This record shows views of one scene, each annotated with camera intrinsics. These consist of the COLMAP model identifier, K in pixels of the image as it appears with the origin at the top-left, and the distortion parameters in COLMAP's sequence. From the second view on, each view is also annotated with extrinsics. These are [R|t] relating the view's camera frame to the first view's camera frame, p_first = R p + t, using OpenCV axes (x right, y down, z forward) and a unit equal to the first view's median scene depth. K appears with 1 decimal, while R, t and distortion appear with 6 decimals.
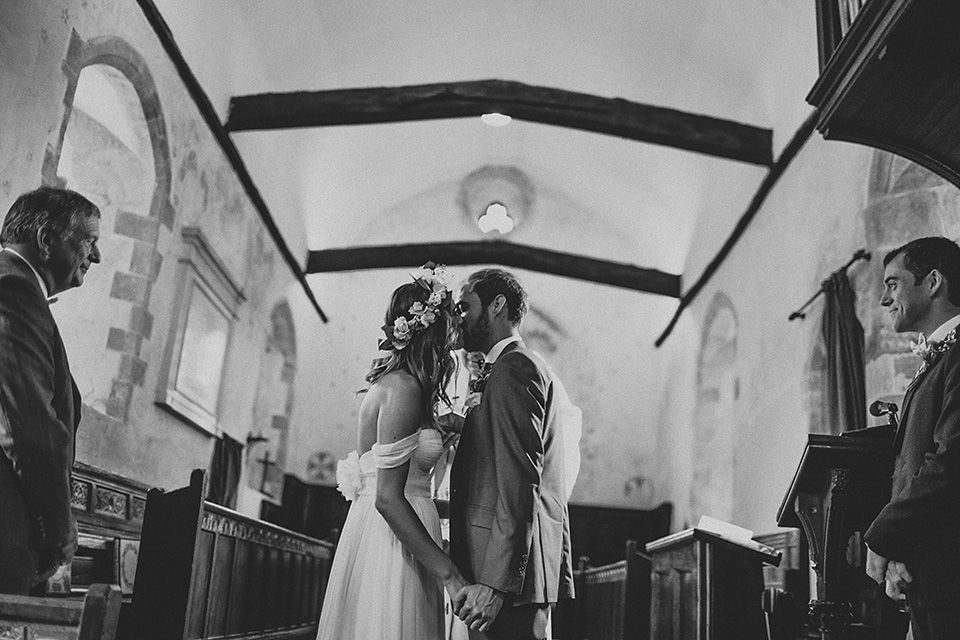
lens RADIAL K [[931.4, 0, 472.6], [0, 931.4, 318.4], [0, 0, 1]] dist [-0.046546, 0.000000]
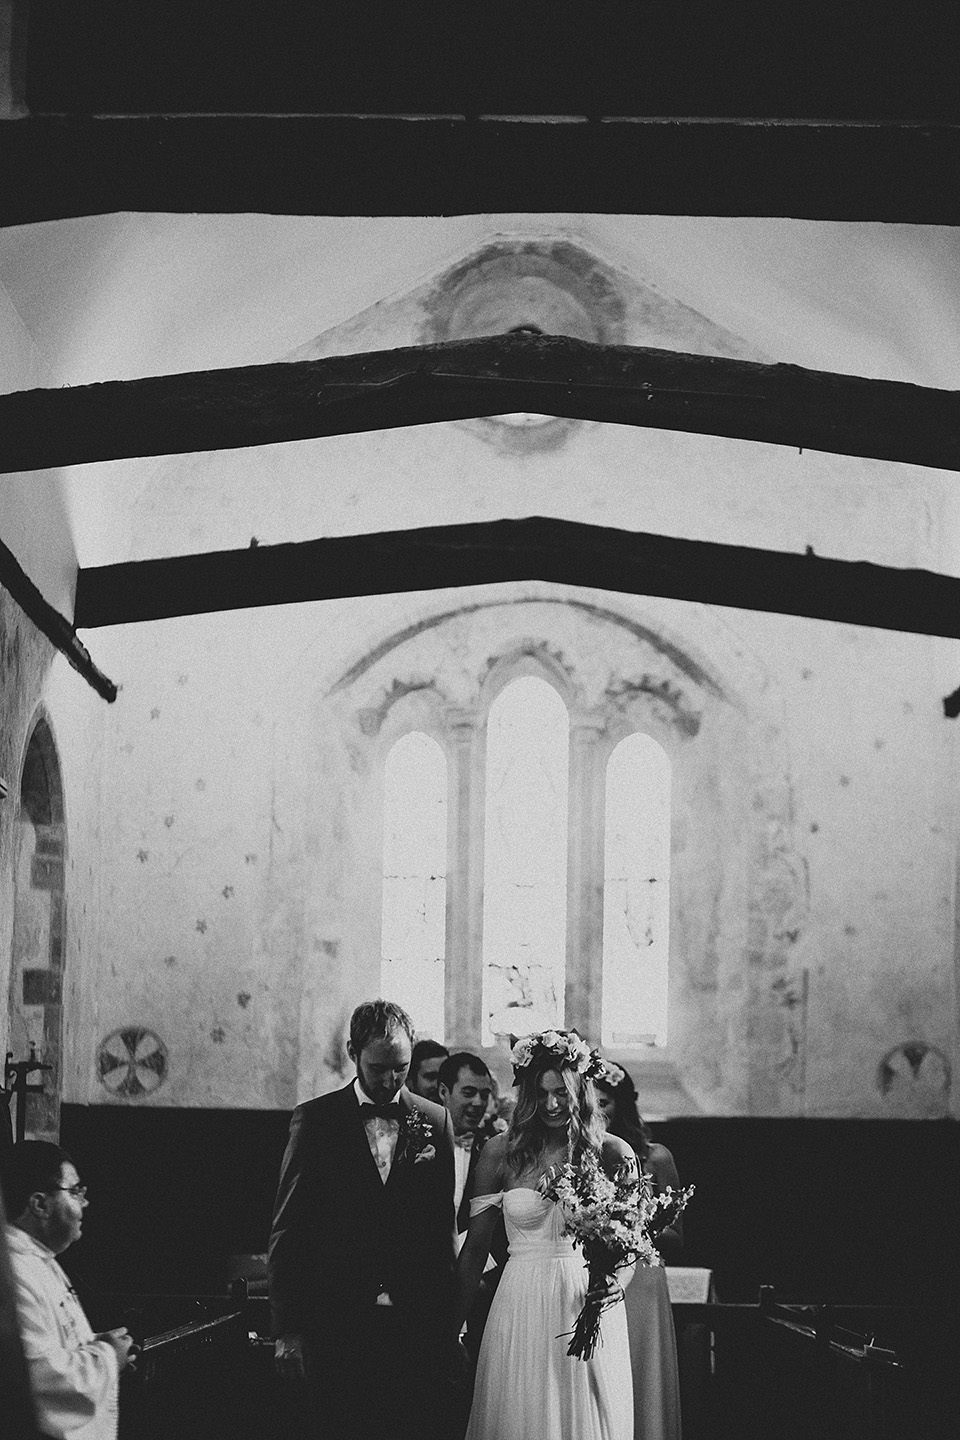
lens RADIAL K [[3314.7, 0, 484.9], [0, 3314.7, 720.2], [0, 0, 1]] dist [-0.083448, 0.000000]
pose [[0.998191, -0.059836, 0.005938, -0.010104], [0.058369, 0.987954, 0.143316, -0.210722], [-0.014442, -0.142710, 0.989659, -0.463741]]
